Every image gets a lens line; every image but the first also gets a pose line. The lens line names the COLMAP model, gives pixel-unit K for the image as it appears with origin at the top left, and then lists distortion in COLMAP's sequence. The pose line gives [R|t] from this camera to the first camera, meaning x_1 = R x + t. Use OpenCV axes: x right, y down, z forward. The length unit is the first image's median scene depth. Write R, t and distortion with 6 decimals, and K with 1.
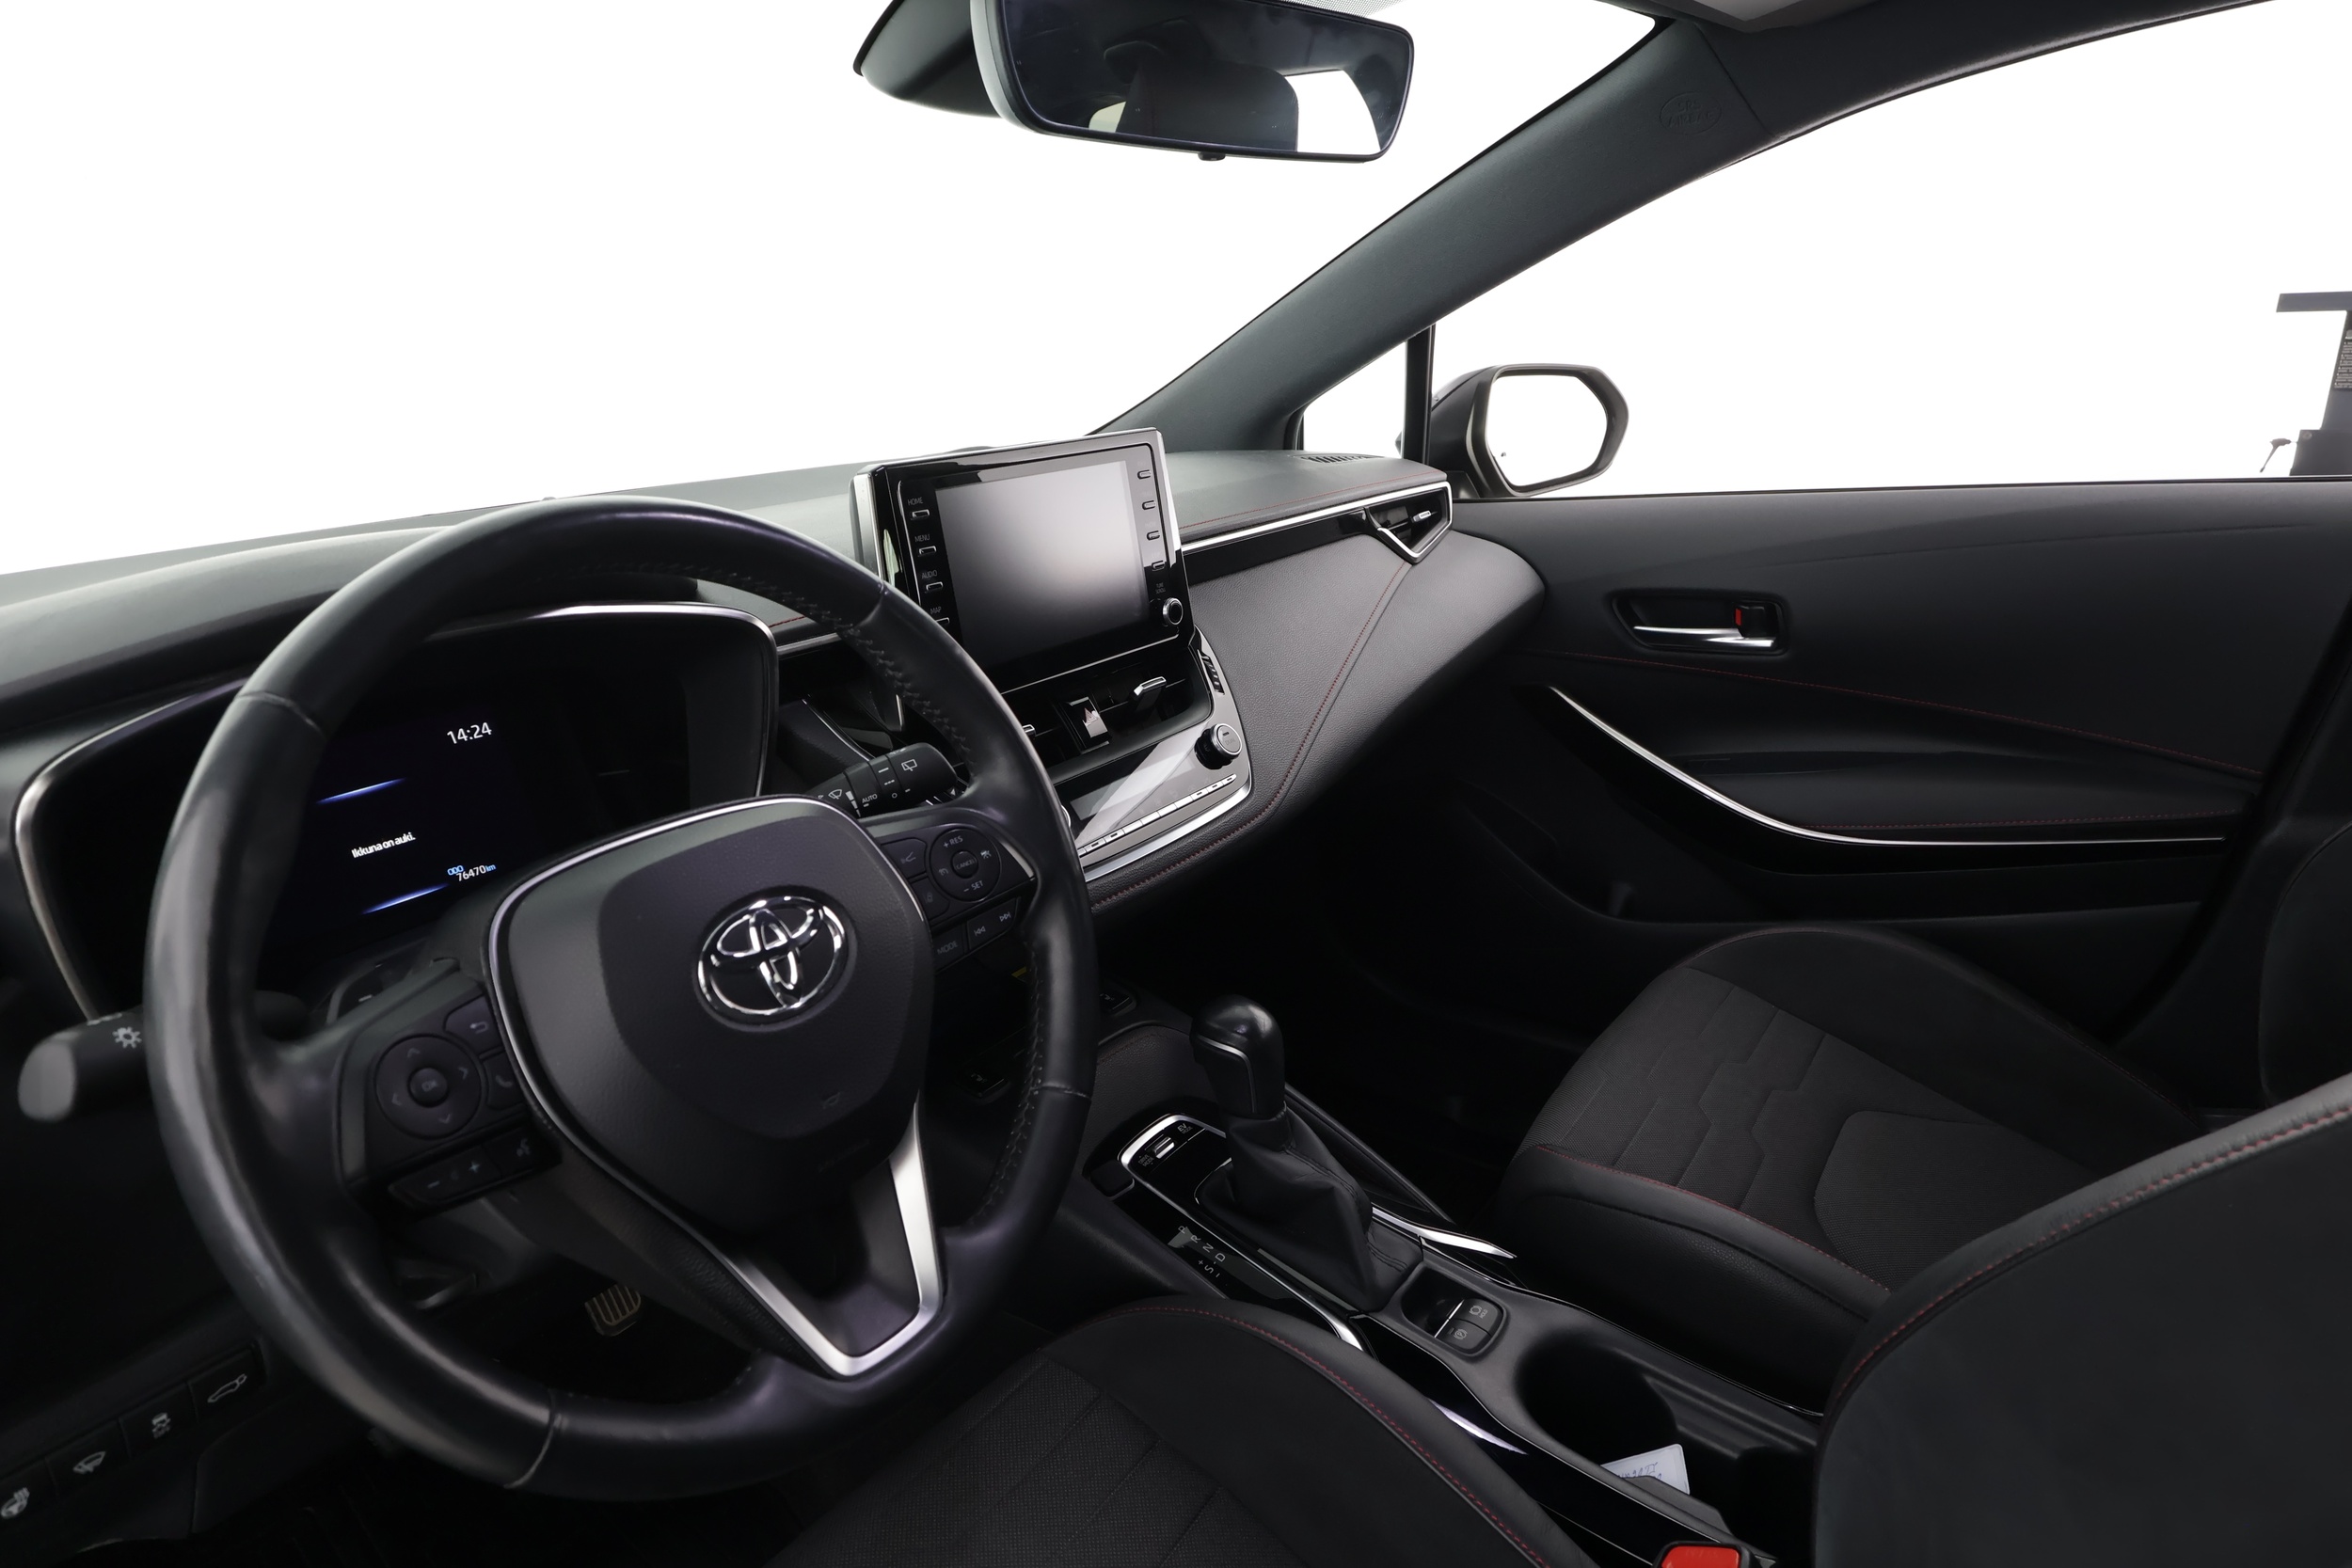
lens RADIAL K [[1424.1, 0, 1176.0], [0, 1424.1, 784.0], [0, 0, 1]] dist [0.001376, 0.000337]
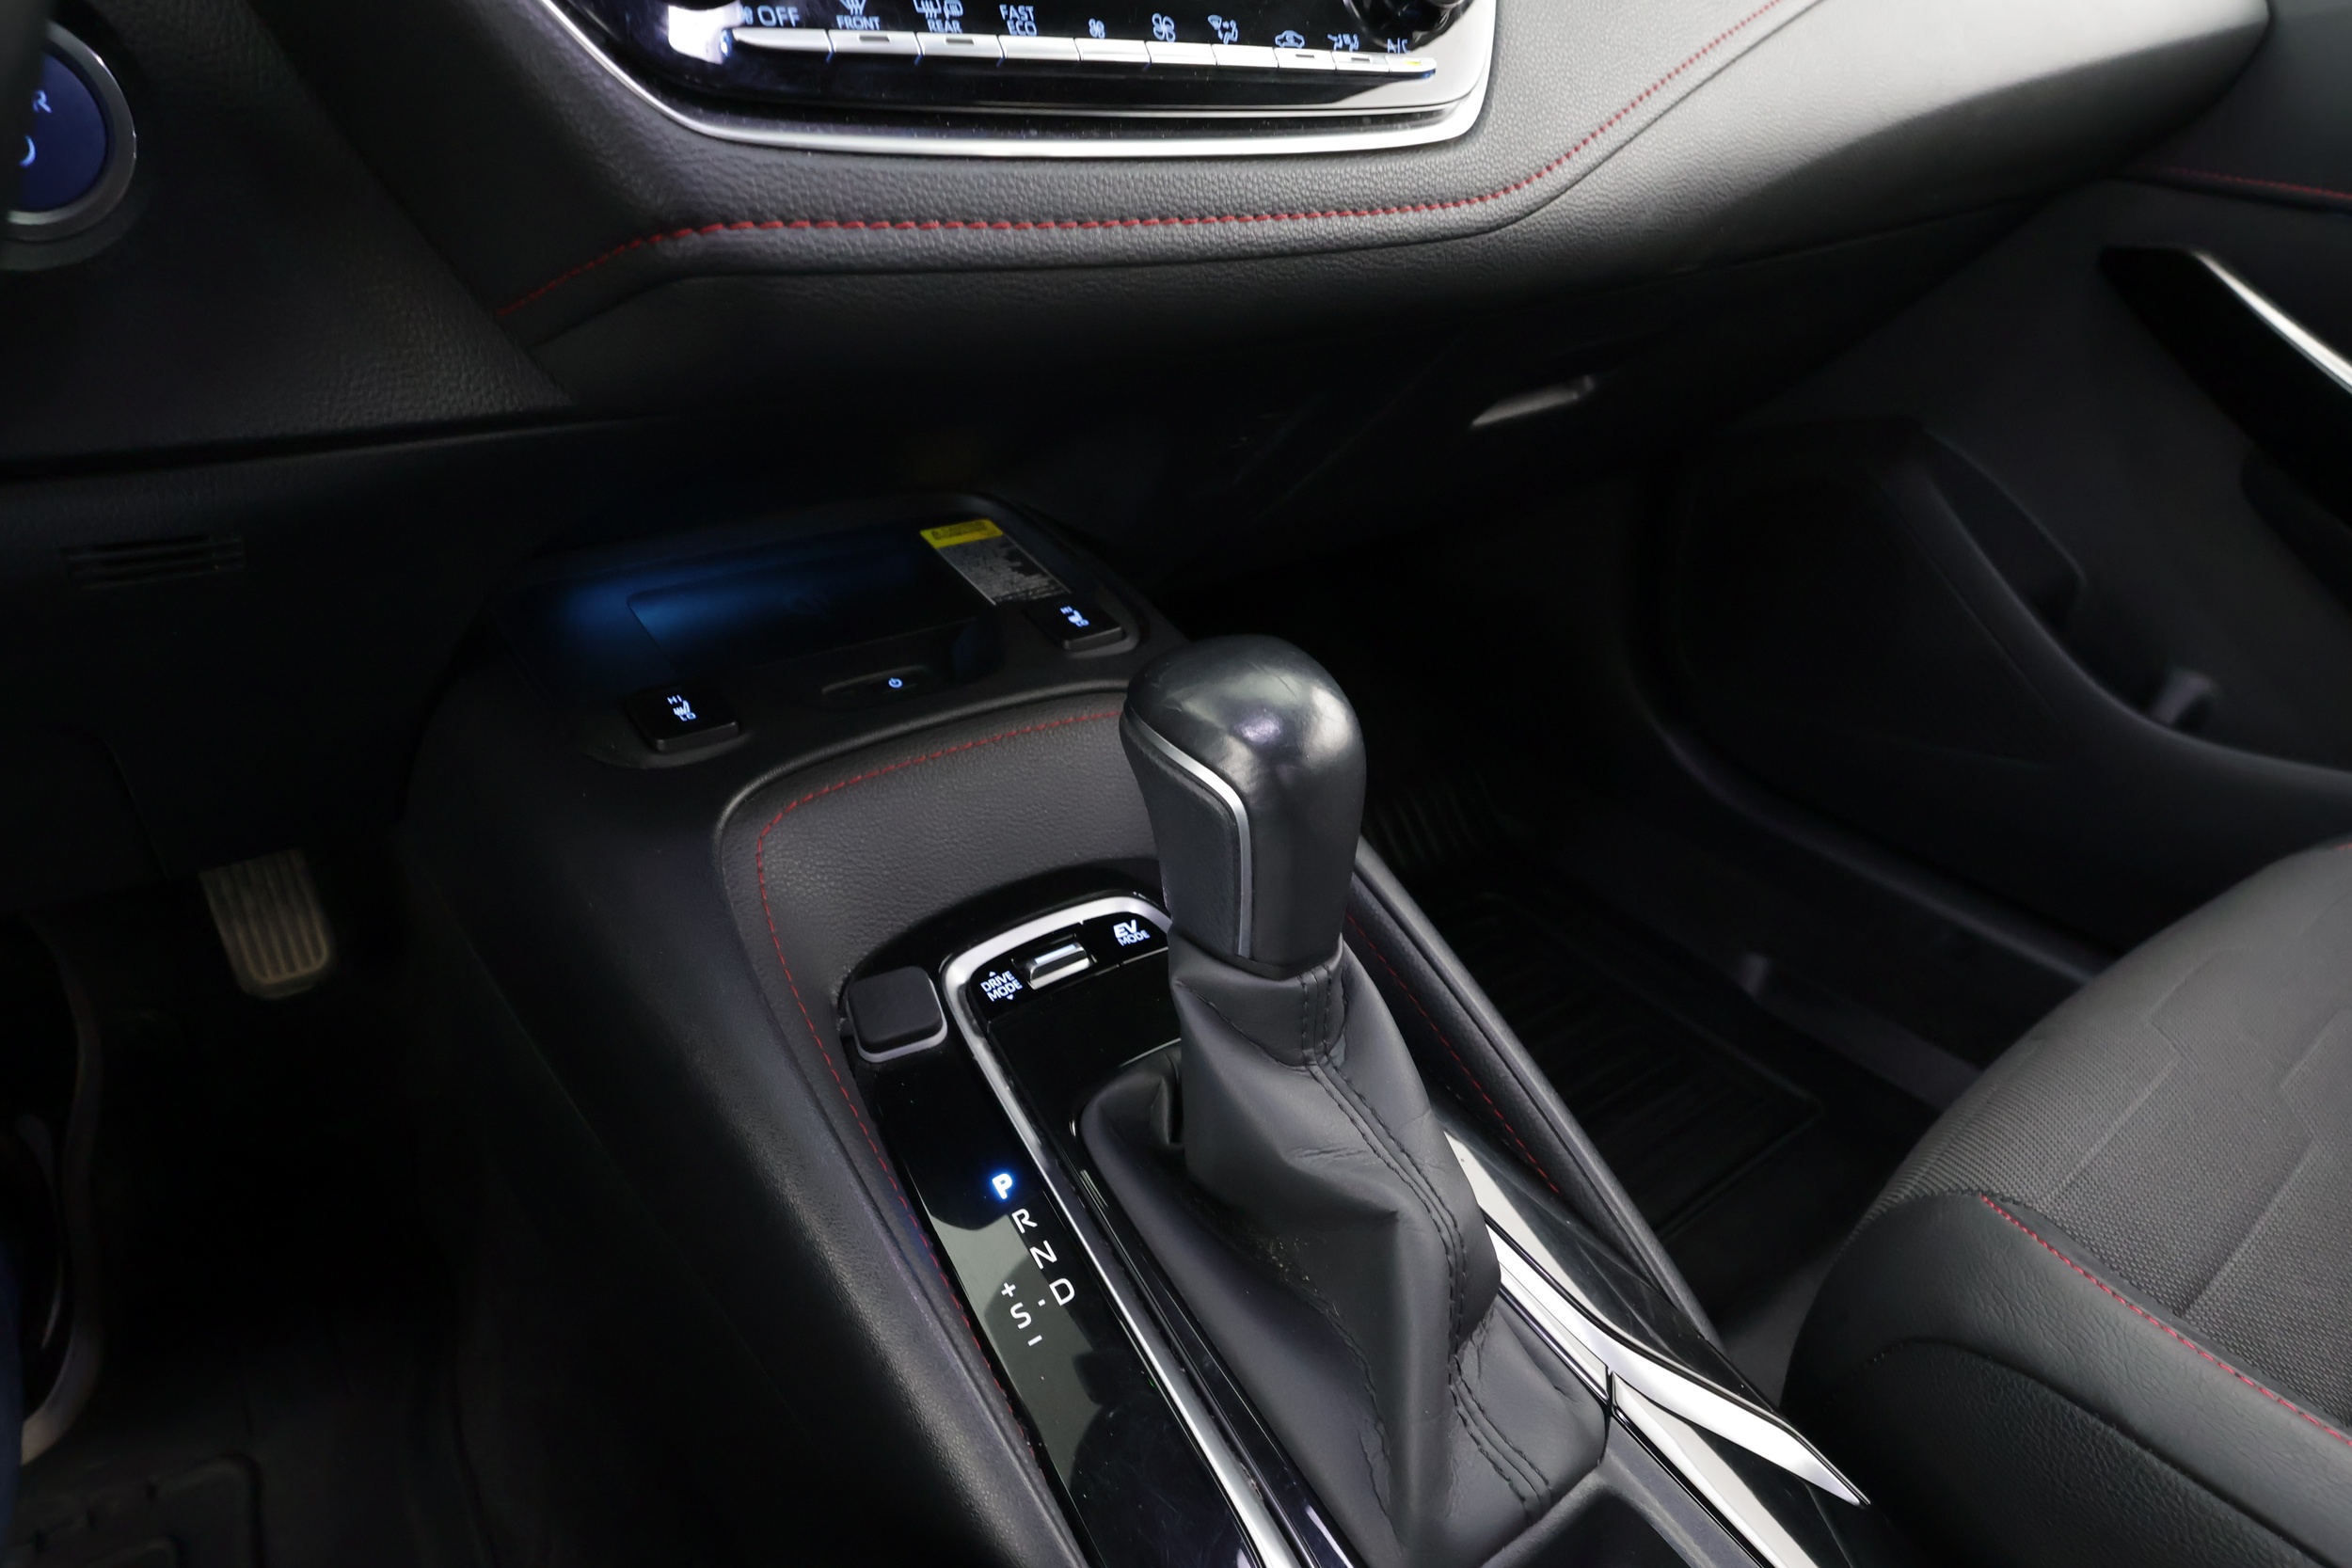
lens RADIAL K [[1424.1, 0, 1176.0], [0, 1424.1, 784.0], [0, 0, 1]] dist [0.001376, 0.000337]
pose [[0.954333, 0.232632, -0.187430, 0.093598], [-0.190424, 0.957109, 0.218358, 0.107446], [0.230188, -0.172695, 0.957700, 0.628067]]
